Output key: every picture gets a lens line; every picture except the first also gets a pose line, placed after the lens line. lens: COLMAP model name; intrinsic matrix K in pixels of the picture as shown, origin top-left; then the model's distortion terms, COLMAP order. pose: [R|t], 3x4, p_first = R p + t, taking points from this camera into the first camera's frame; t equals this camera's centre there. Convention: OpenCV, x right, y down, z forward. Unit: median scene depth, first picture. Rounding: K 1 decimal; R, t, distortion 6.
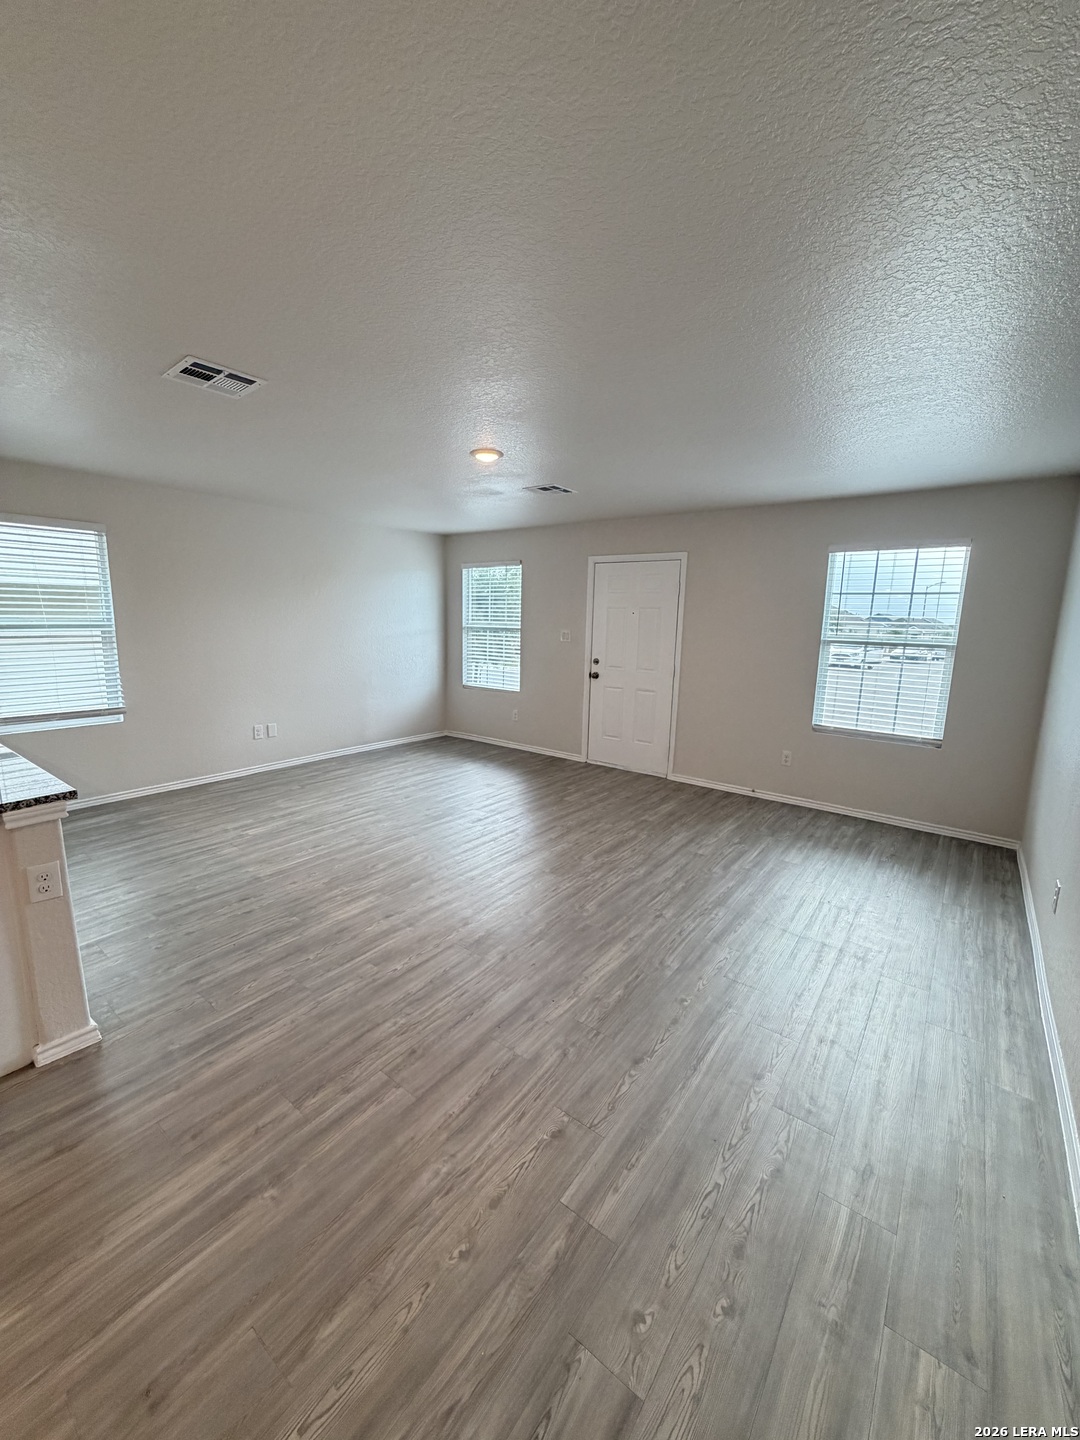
lens RADIAL K [[573.4, 0, 538.4], [0, 573.4, 722.6], [0, 0, 1]] dist [0.000700, -0.000144]
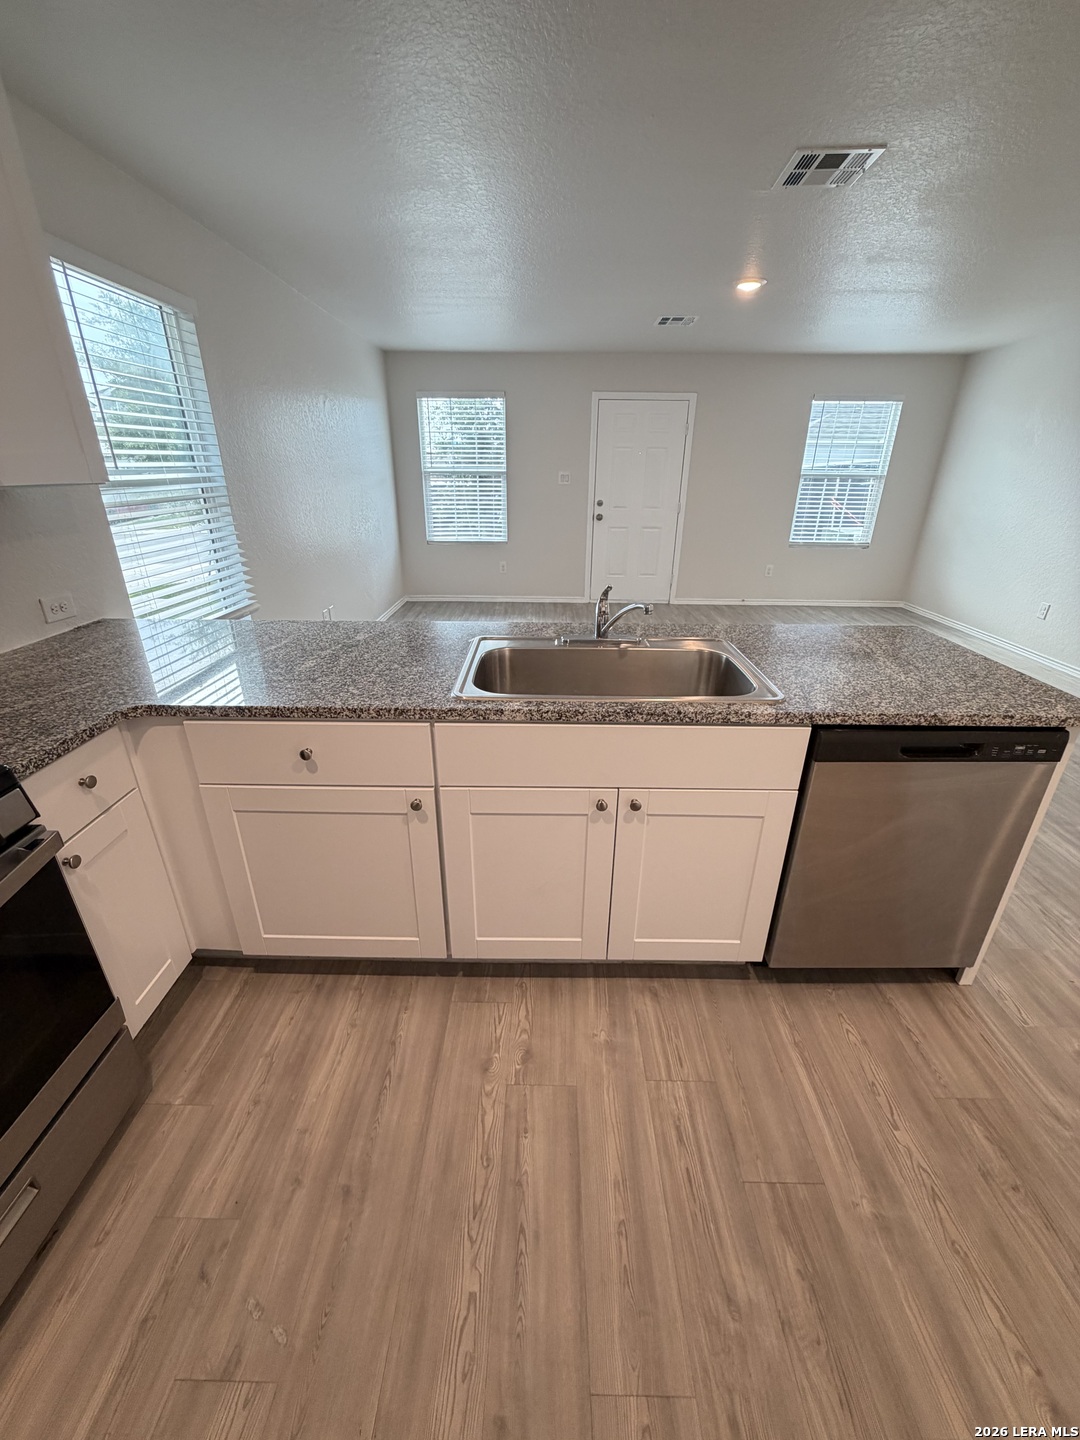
lens RADIAL K [[573.4, 0, 541.2], [0, 573.4, 717.8], [0, 0, 1]] dist [0.000700, -0.000144]
pose [[0.800310, -0.257246, 0.541599, -0.921449], [0.120260, 0.953799, 0.275326, -0.047814], [-0.587403, -0.155213, 0.794271, 0.238411]]
